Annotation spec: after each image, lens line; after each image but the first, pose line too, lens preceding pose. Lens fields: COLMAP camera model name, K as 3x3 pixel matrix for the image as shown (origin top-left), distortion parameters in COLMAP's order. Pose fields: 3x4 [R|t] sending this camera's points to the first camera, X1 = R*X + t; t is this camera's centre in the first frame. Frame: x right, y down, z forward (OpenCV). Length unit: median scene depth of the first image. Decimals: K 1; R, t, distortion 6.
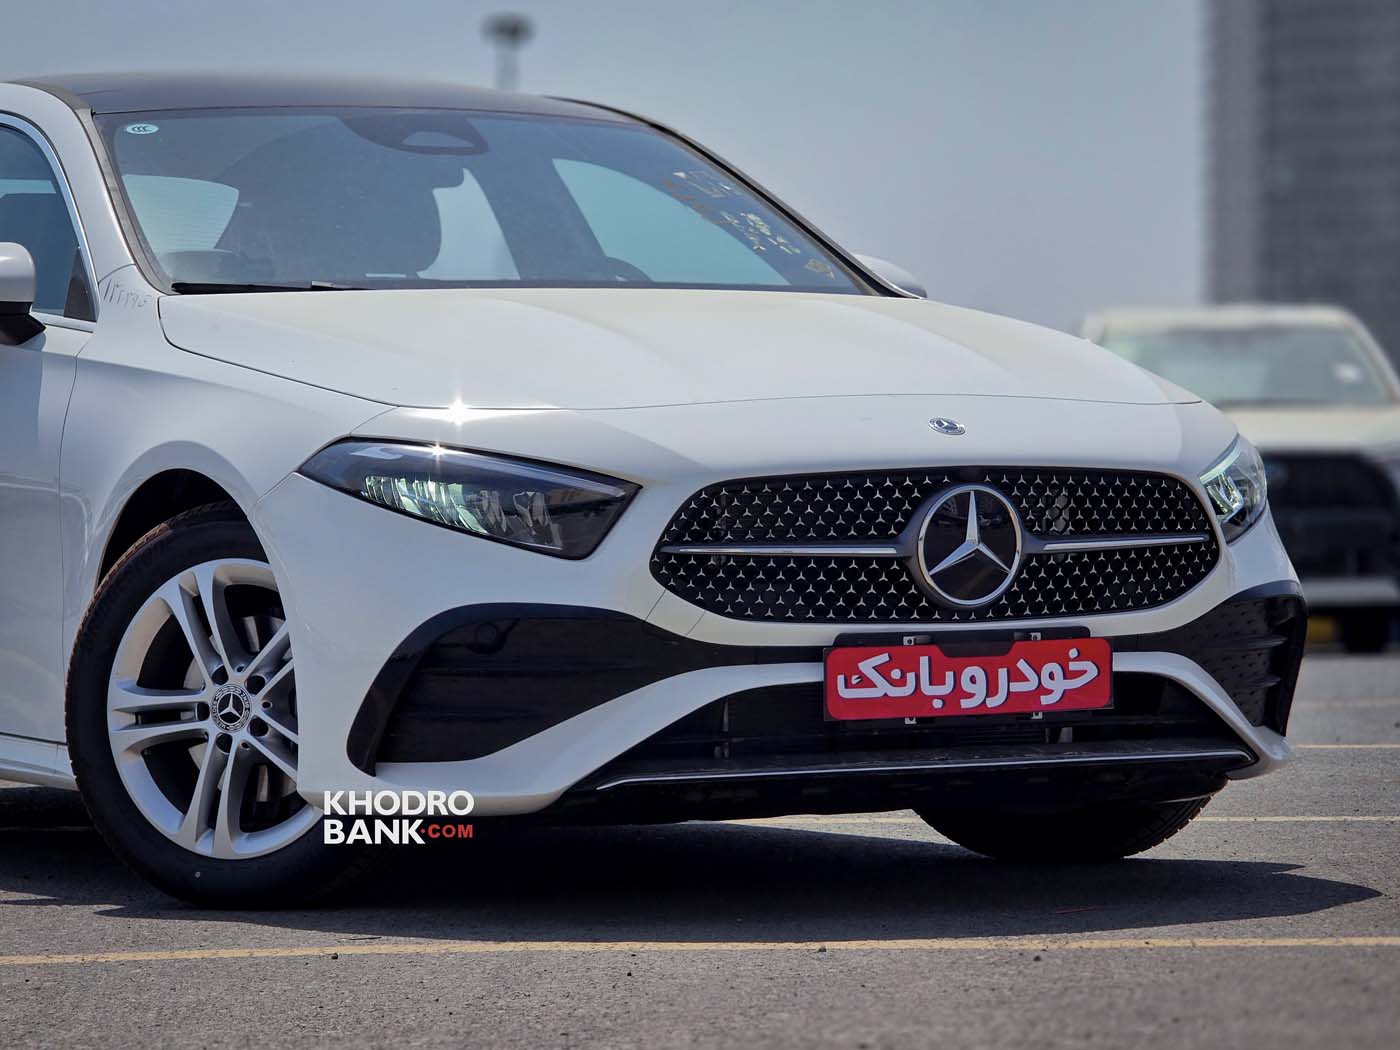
lens RADIAL K [[5667.0, 0, 703.0], [0, 5667.0, 454.1], [0, 0, 1]] dist [0.448784, 0.000000]
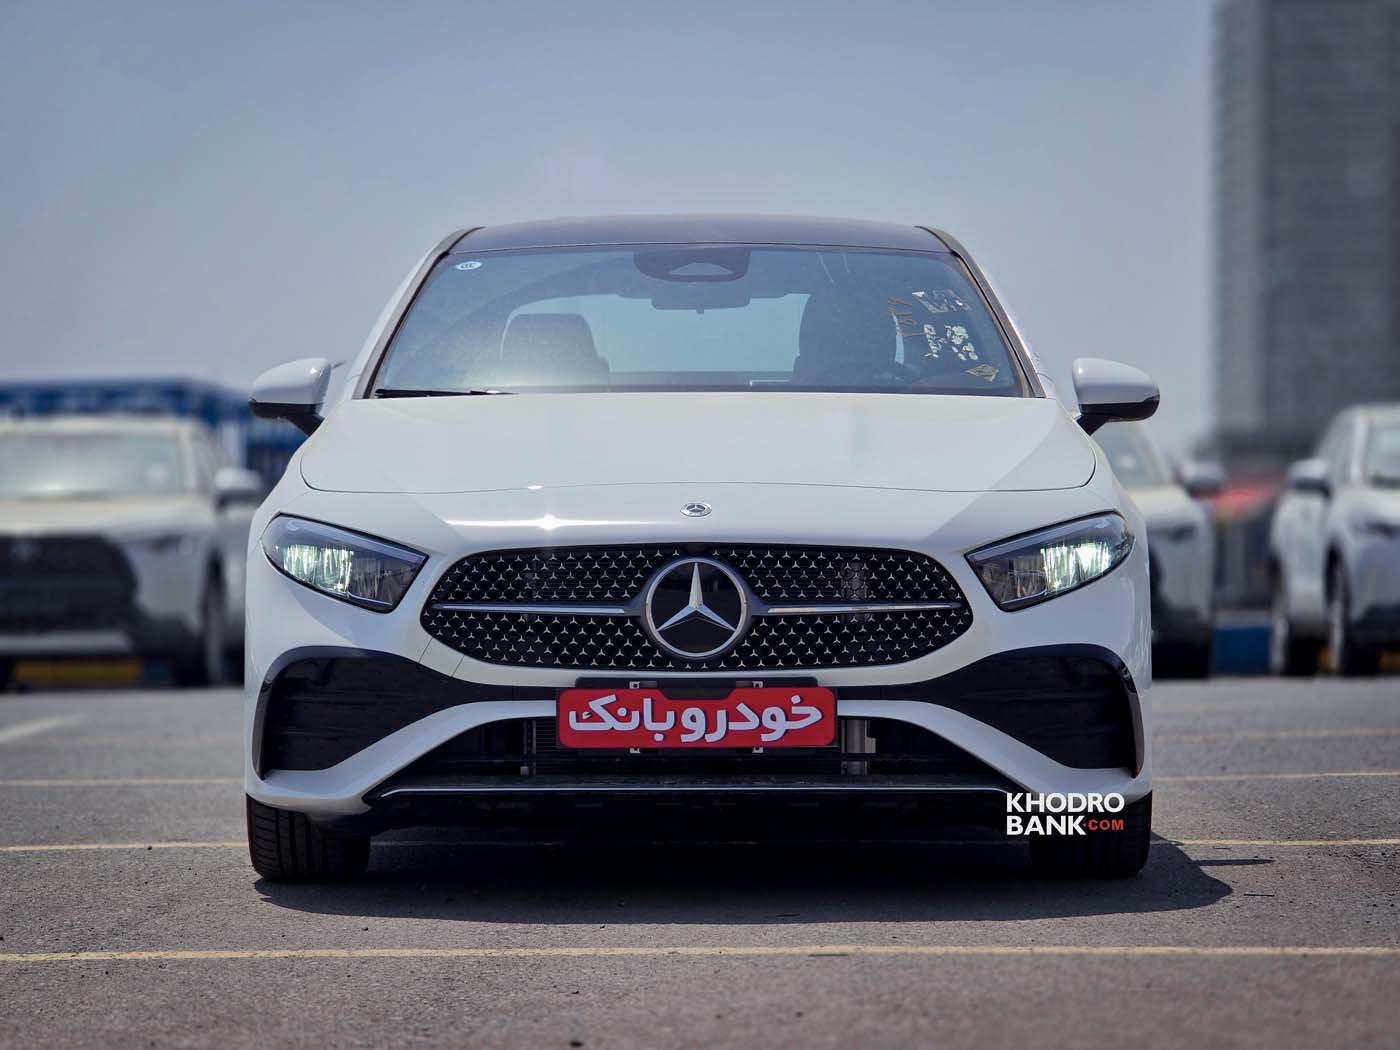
lens RADIAL K [[4847.5, 0, 697.0], [0, 4847.5, 524.0], [0, 0, 1]] dist [0.315246, 0.000000]
pose [[0.865249, 0.011947, -0.501200, 0.564216], [-0.009447, 0.999927, 0.007526, -0.009582], [0.501253, -0.001777, 0.865299, 0.104171]]
